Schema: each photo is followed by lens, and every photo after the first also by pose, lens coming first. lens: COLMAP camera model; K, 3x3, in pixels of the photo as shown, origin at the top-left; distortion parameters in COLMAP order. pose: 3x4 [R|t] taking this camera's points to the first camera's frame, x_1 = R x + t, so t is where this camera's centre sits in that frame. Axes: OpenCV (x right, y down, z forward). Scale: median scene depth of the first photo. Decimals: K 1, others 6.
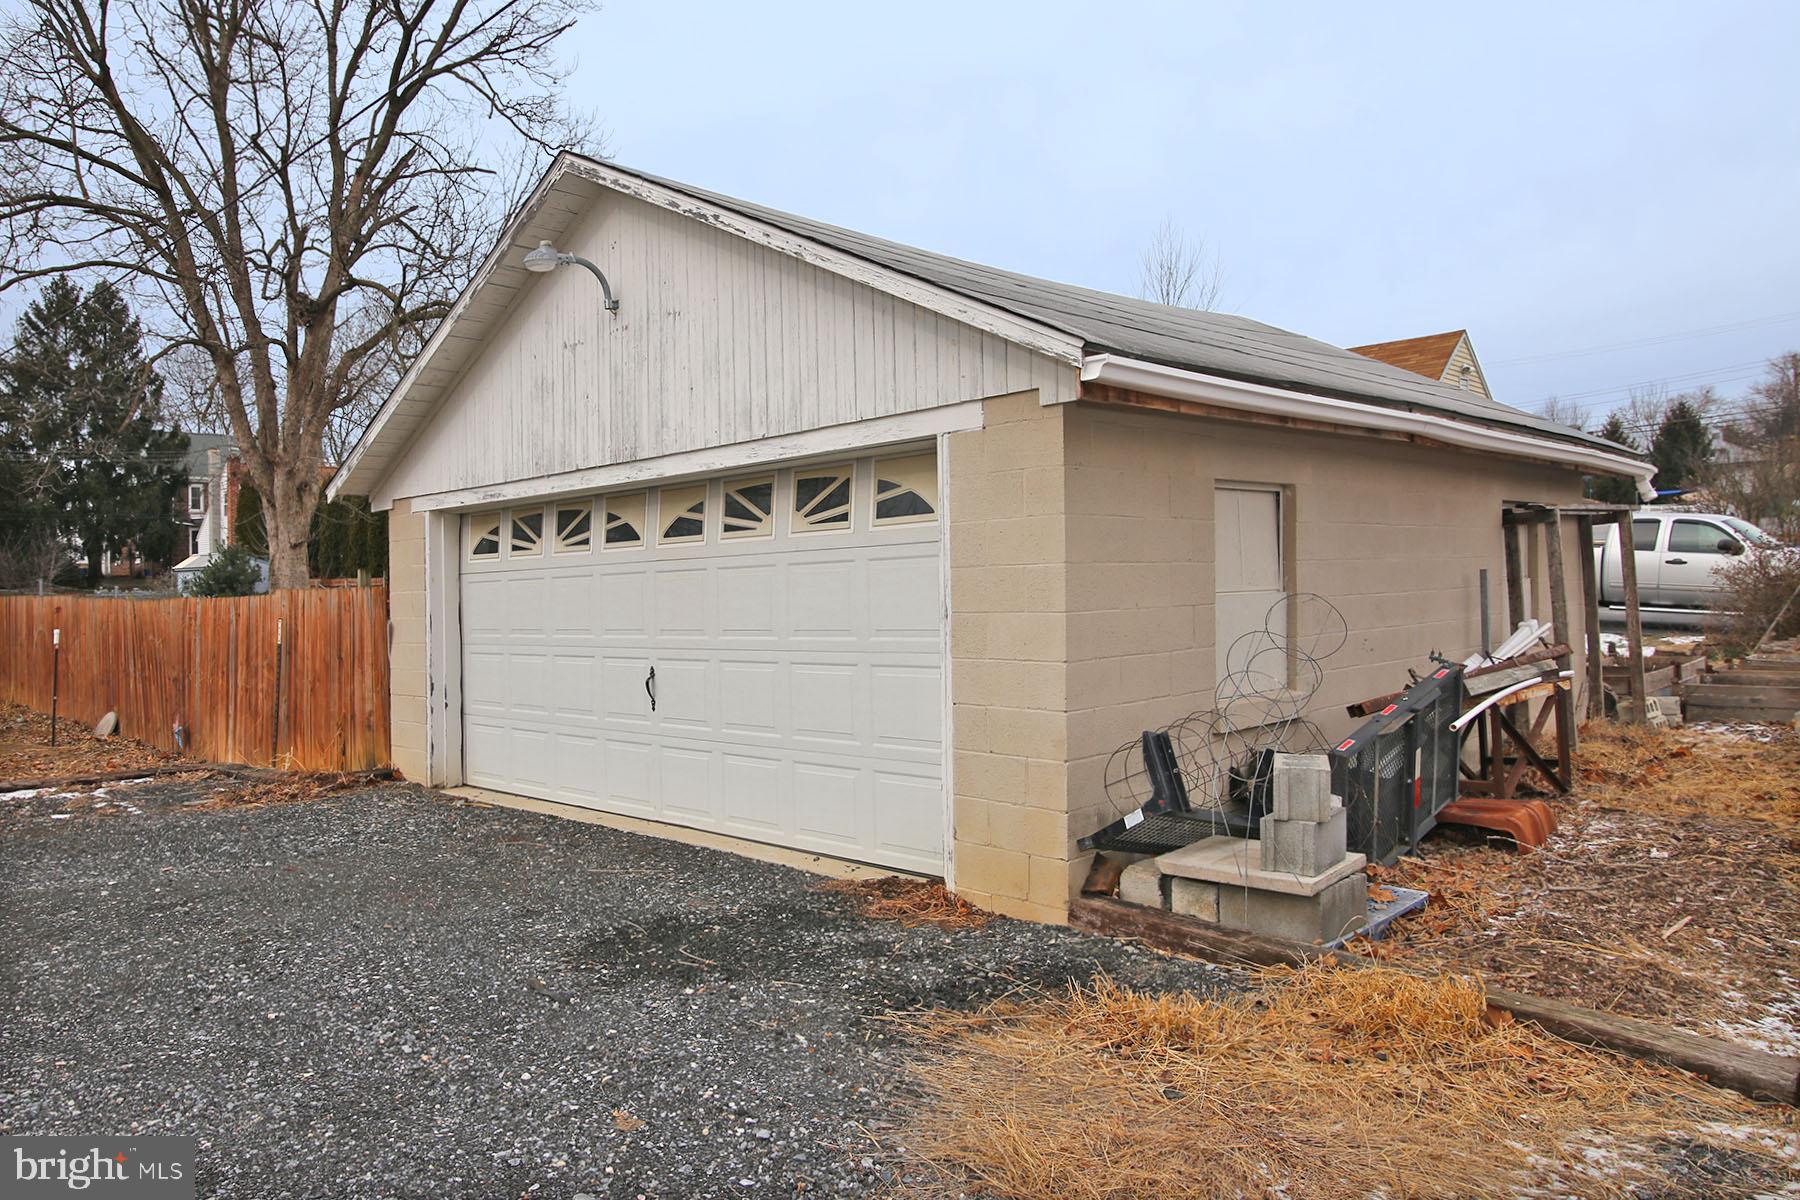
lens RADIAL K [[1126.6, 0, 905.1], [0, 1126.6, 592.6], [0, 0, 1]] dist [-0.021448, 0.012101]
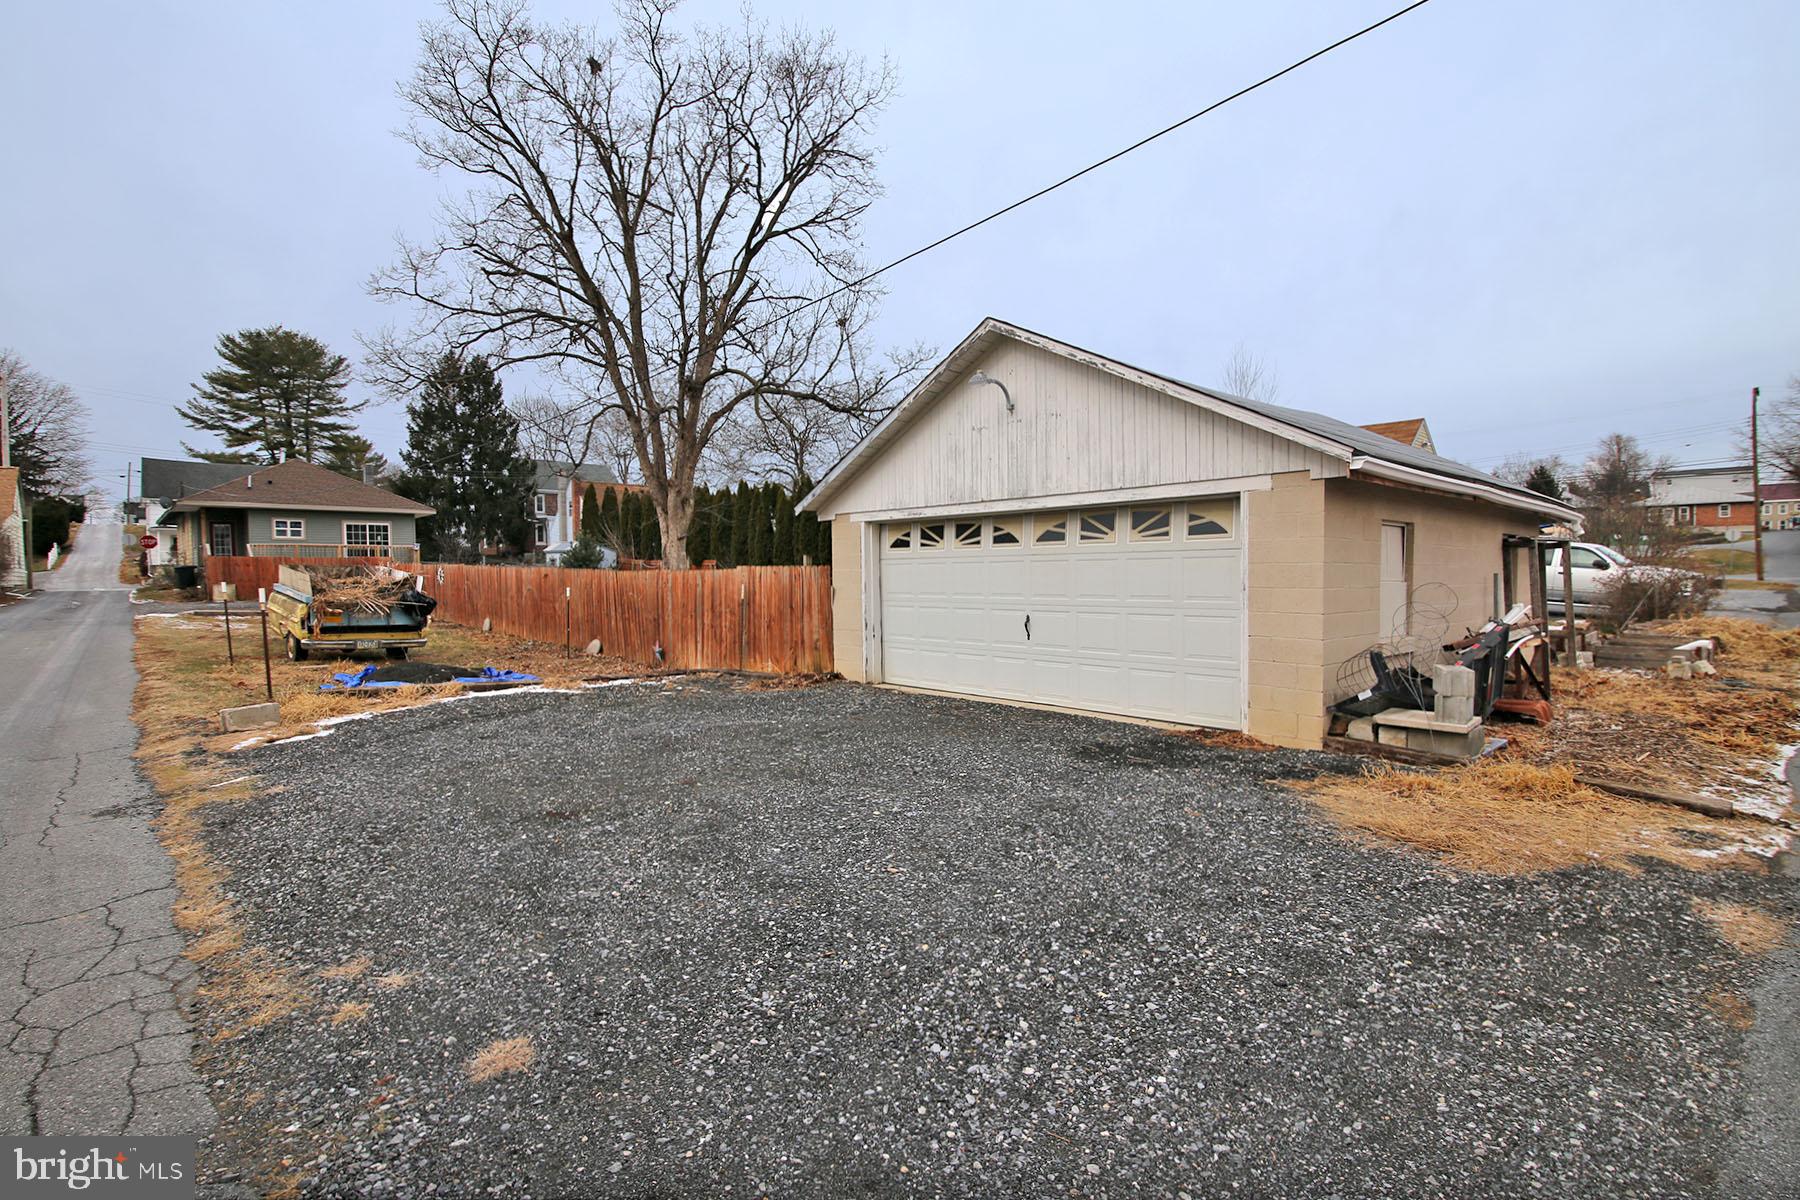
lens RADIAL K [[831.1, 0, 901.3], [0, 831.1, 616.9], [0, 0, 1]] dist [-0.015572, -0.000090]
pose [[0.999545, 0.028195, -0.010681, -0.396474], [-0.027729, 0.998753, 0.041525, 0.019422], [0.011838, -0.041210, 0.999080, -0.293577]]
